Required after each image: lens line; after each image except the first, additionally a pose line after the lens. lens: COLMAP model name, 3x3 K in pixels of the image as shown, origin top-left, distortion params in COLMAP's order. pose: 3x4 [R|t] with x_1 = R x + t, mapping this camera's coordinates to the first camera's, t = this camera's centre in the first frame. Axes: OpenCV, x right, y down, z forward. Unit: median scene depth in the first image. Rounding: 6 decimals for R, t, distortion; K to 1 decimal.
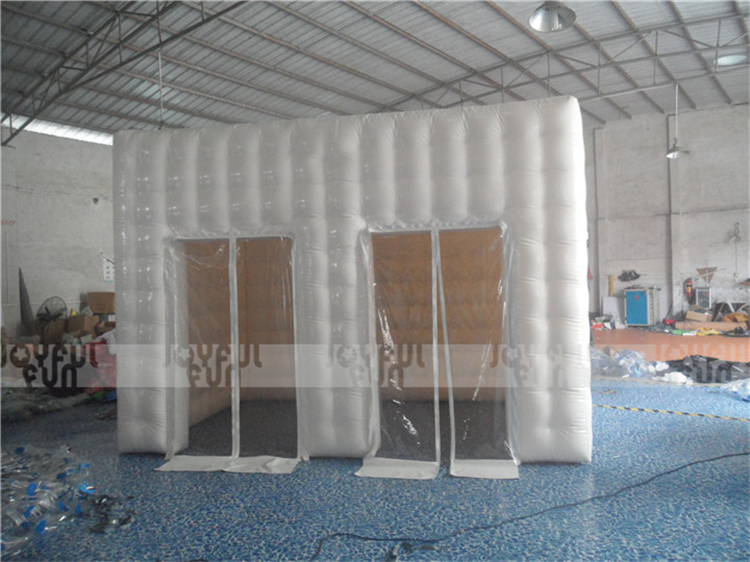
lens RADIAL K [[591.2, 0, 375.0], [0, 591.2, 281.0], [0, 0, 1]] dist [-0.013446, -0.000285]
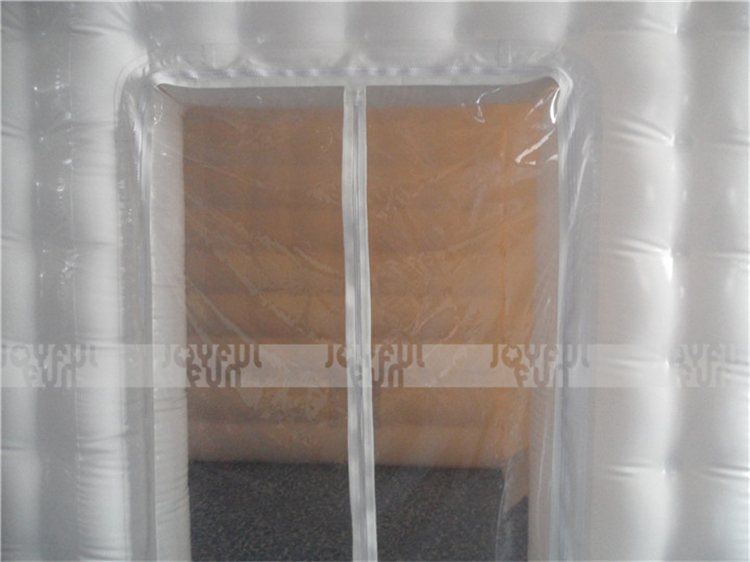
lens RADIAL K [[591.2, 0, 375.0], [0, 591.2, 281.0], [0, 0, 1]] dist [-0.013446, -0.000285]
pose [[0.990294, 0.028824, 0.135966, 0.069075], [-0.036878, 0.997688, 0.057090, 0.003151], [-0.134006, -0.061550, 0.989067, 0.653564]]
